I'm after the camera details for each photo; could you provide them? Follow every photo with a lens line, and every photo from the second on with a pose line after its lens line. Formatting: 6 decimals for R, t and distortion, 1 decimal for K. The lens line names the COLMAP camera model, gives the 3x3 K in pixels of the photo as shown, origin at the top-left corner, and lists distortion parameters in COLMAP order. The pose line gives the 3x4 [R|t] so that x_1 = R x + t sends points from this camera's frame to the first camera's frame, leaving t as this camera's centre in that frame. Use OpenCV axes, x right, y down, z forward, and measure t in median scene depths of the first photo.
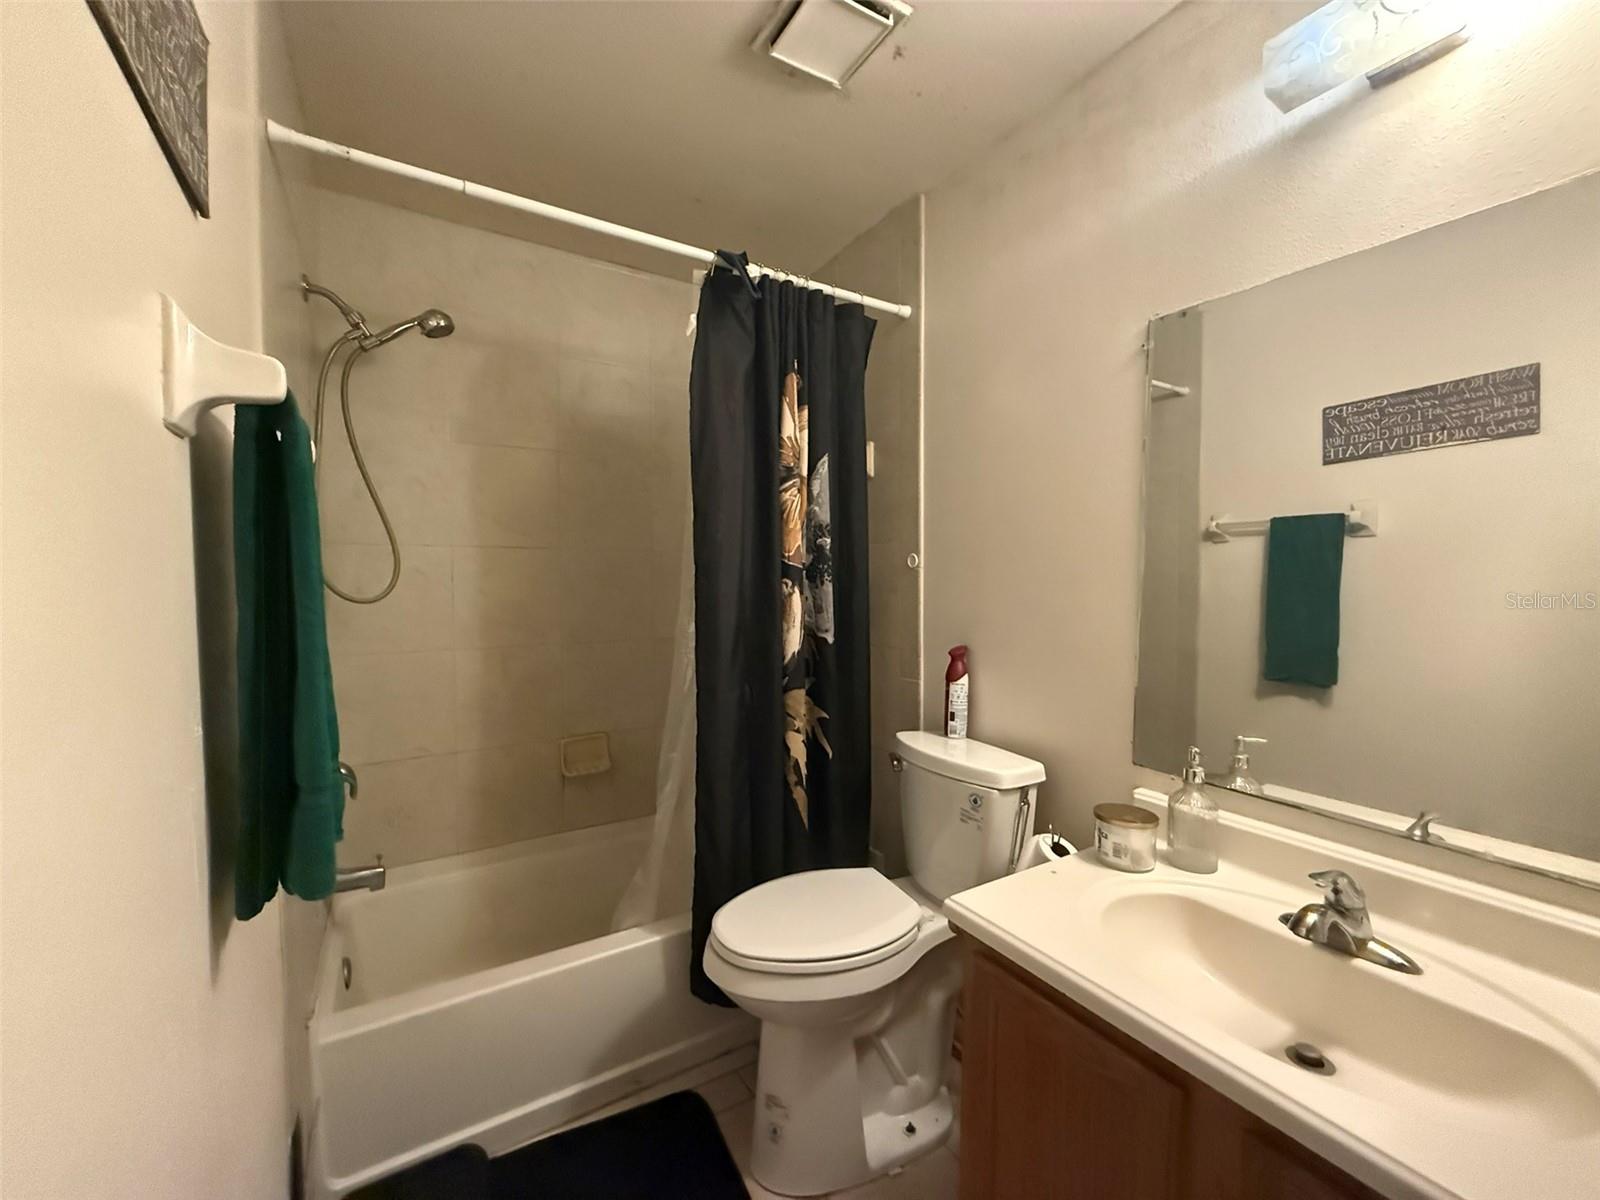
lens RADIAL K [[638.8, 0, 797.0], [0, 638.8, 601.6], [0, 0, 1]] dist [0.000412, 0.000211]
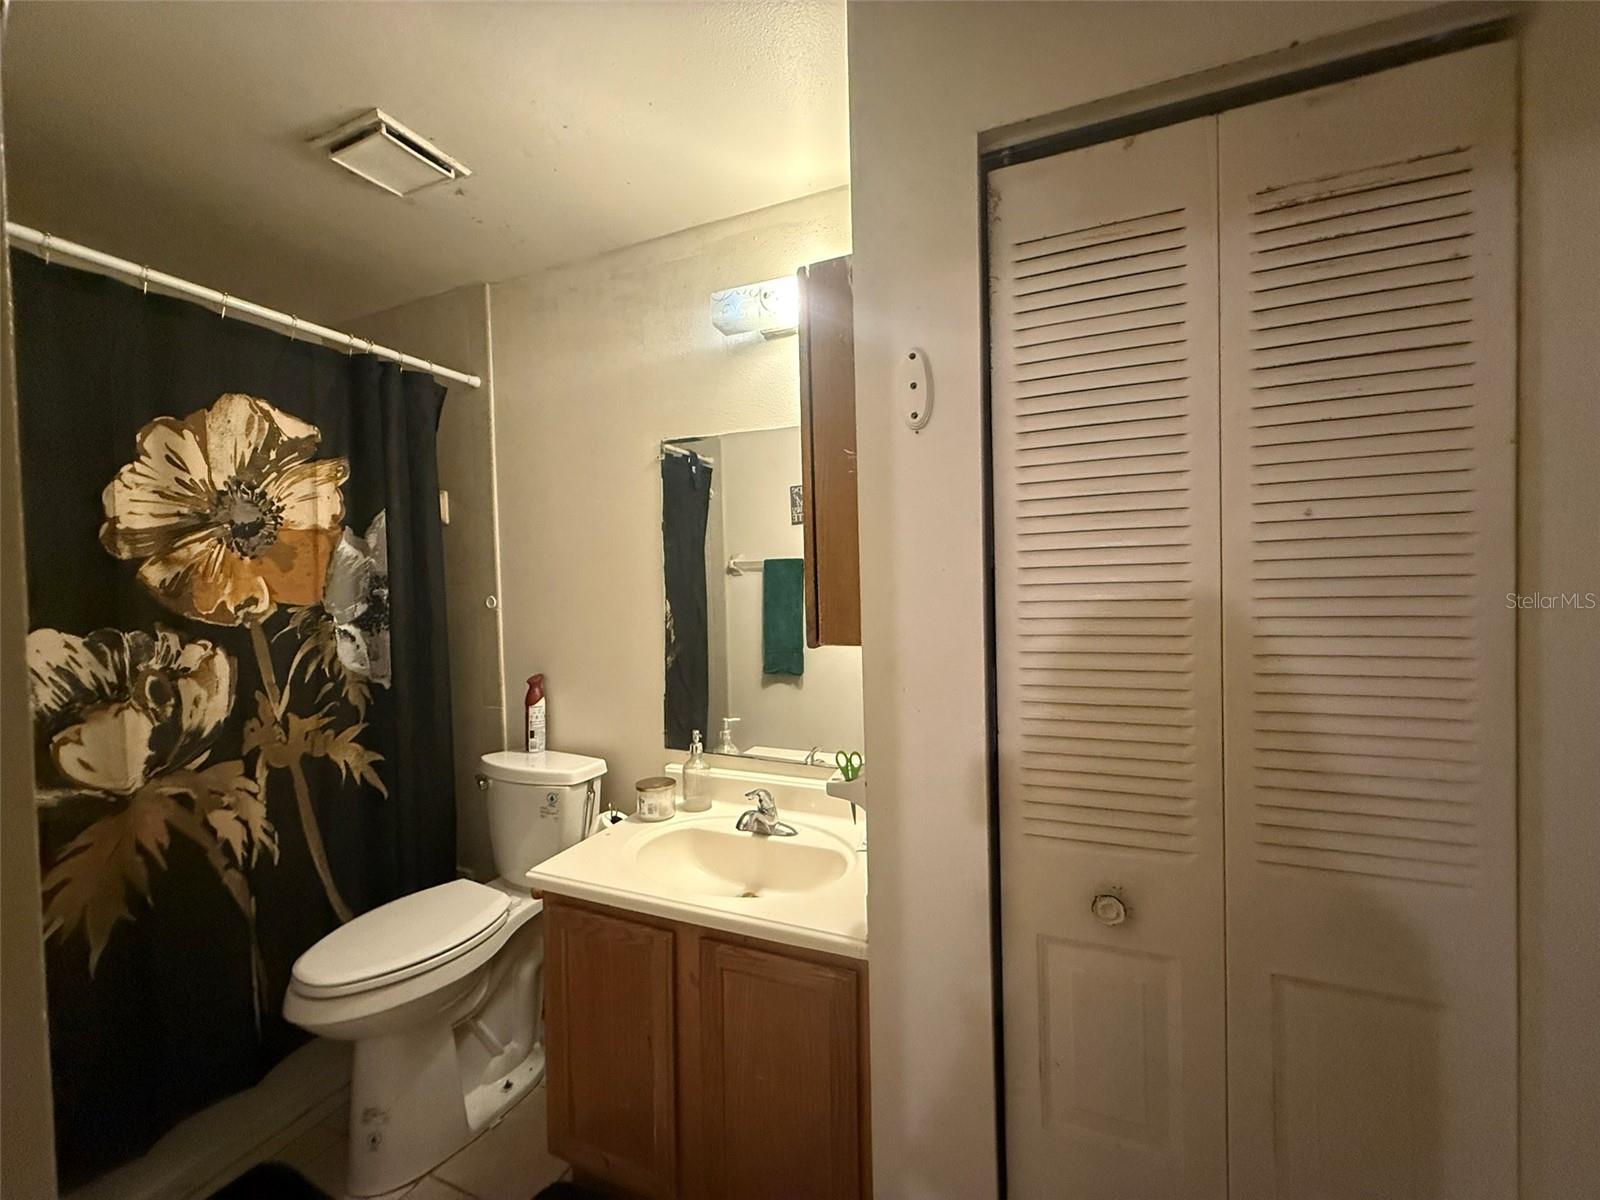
lens RADIAL K [[638.8, 0, 794.7], [0, 638.8, 599.5], [0, 0, 1]] dist [0.000412, 0.000211]
pose [[0.814887, -0.033205, 0.578668, -0.048468], [0.042848, 0.999077, -0.003010, -0.057621], [-0.578034, 0.027248, 0.815558, -0.319579]]
